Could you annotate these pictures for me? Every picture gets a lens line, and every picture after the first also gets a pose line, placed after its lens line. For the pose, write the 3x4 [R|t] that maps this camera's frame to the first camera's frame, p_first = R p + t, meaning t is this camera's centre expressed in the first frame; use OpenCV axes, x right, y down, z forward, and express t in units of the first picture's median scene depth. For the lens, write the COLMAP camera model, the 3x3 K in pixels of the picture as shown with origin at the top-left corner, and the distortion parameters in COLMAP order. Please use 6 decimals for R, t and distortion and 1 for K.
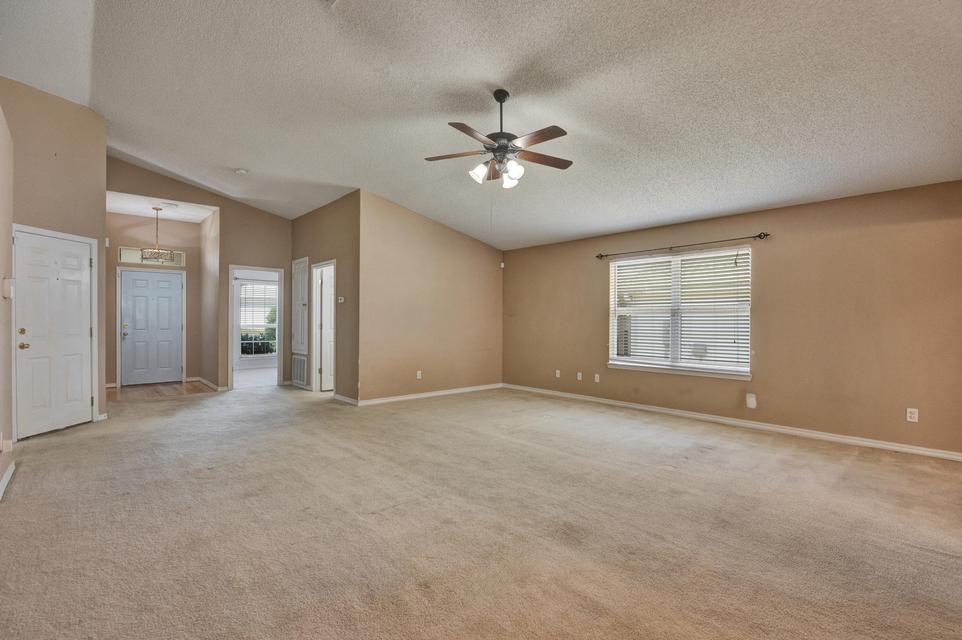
lens RADIAL K [[445.9, 0, 476.5], [0, 445.9, 322.5], [0, 0, 1]] dist [-0.010199, 0.000193]
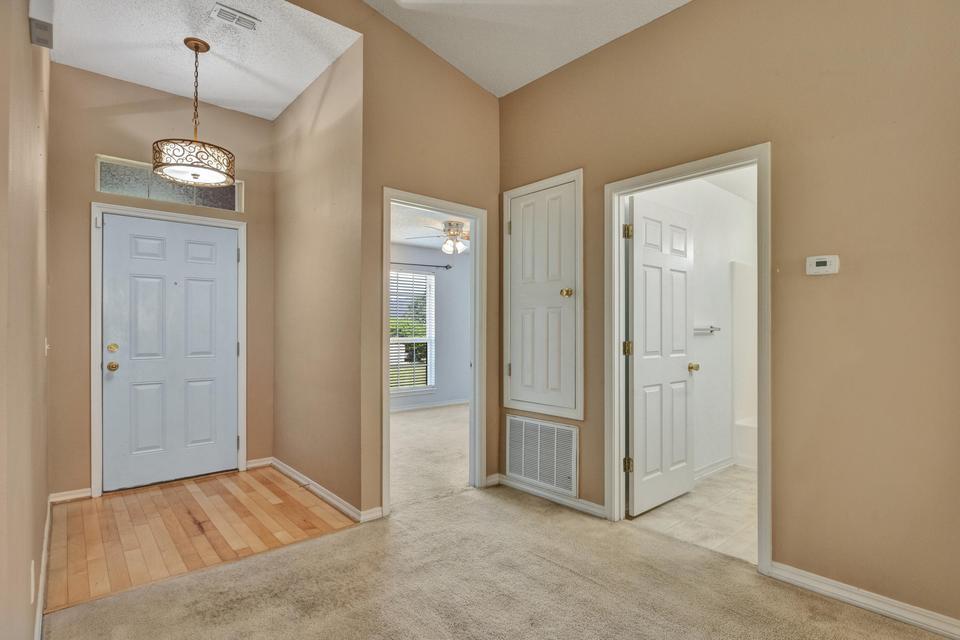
lens RADIAL K [[489.7, 0, 481.3], [0, 489.7, 325.6], [0, 0, 1]] dist [-0.003985, -0.001121]
pose [[0.999936, -0.005276, -0.010033, -0.433161], [0.005151, 0.999909, -0.012472, -0.004680], [0.010098, 0.012420, 0.999872, 0.534102]]
